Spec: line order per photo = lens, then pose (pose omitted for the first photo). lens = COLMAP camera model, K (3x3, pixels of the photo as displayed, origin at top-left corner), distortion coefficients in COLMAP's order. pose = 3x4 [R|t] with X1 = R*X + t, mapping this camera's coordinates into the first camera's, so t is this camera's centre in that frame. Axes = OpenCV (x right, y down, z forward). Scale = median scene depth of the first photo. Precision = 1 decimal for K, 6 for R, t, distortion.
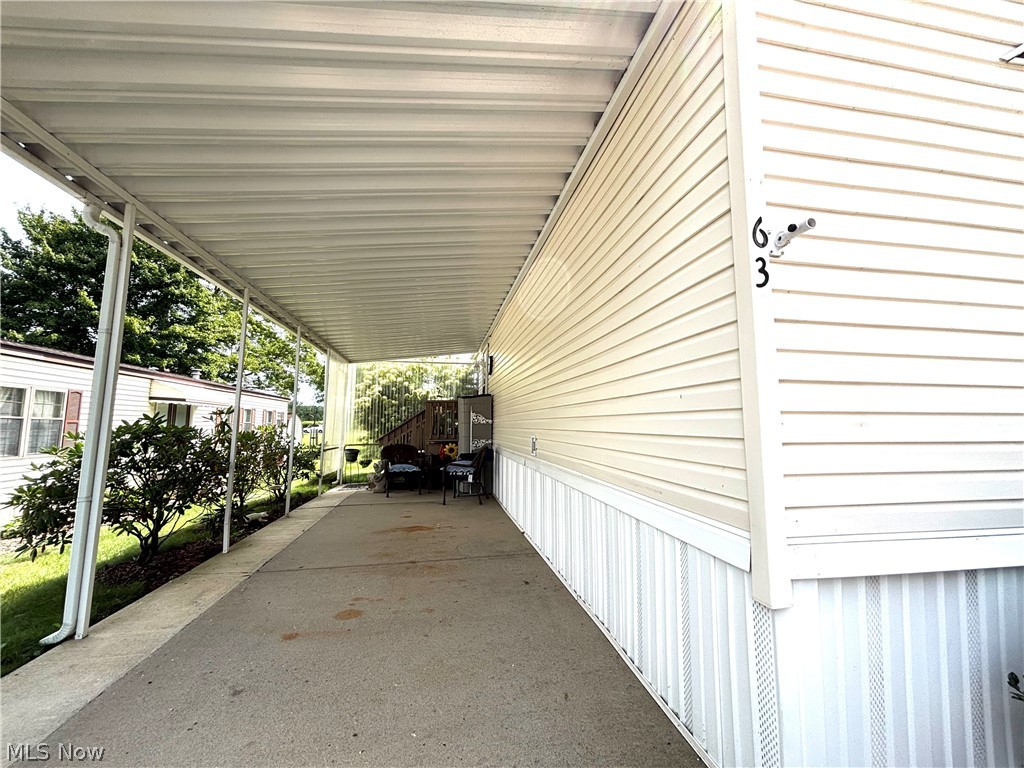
lens RADIAL K [[411.3, 0, 512.6], [0, 411.3, 384.5], [0, 0, 1]] dist [-0.013732, -0.000670]
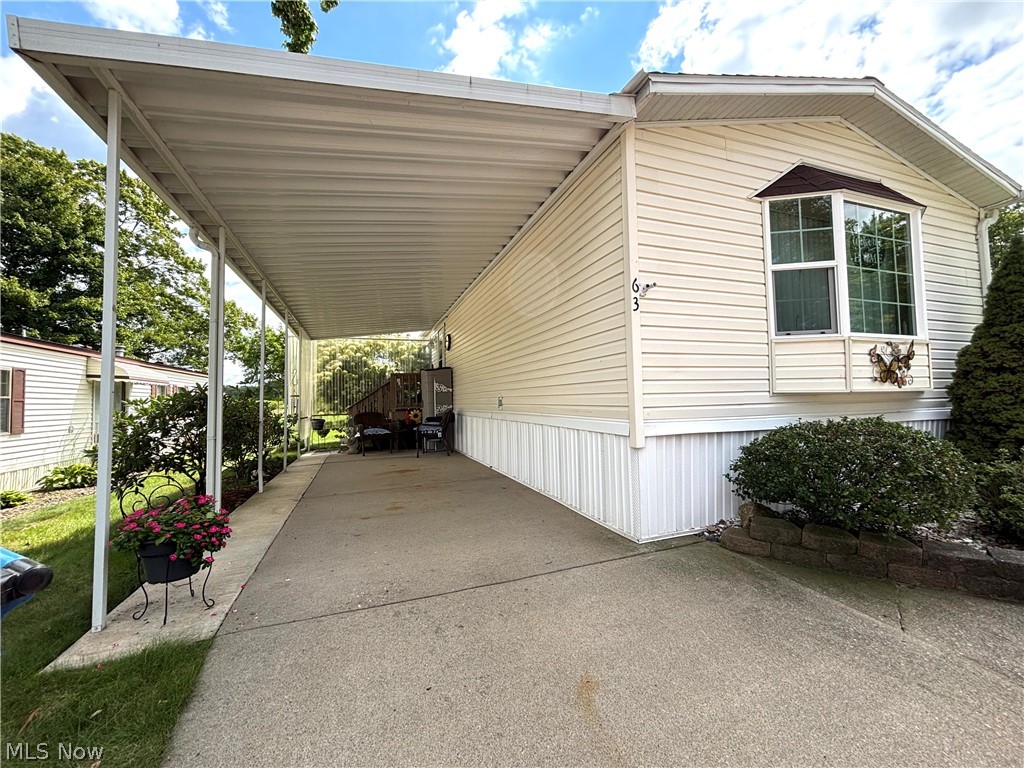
lens RADIAL K [[411.3, 0, 511.8], [0, 411.3, 384.2], [0, 0, 1]] dist [-0.013732, -0.000670]
pose [[0.985951, -0.017296, 0.166138, -0.077393], [0.007476, 0.998197, 0.059549, 0.004253], [-0.166868, -0.057470, 0.984303, -0.198084]]
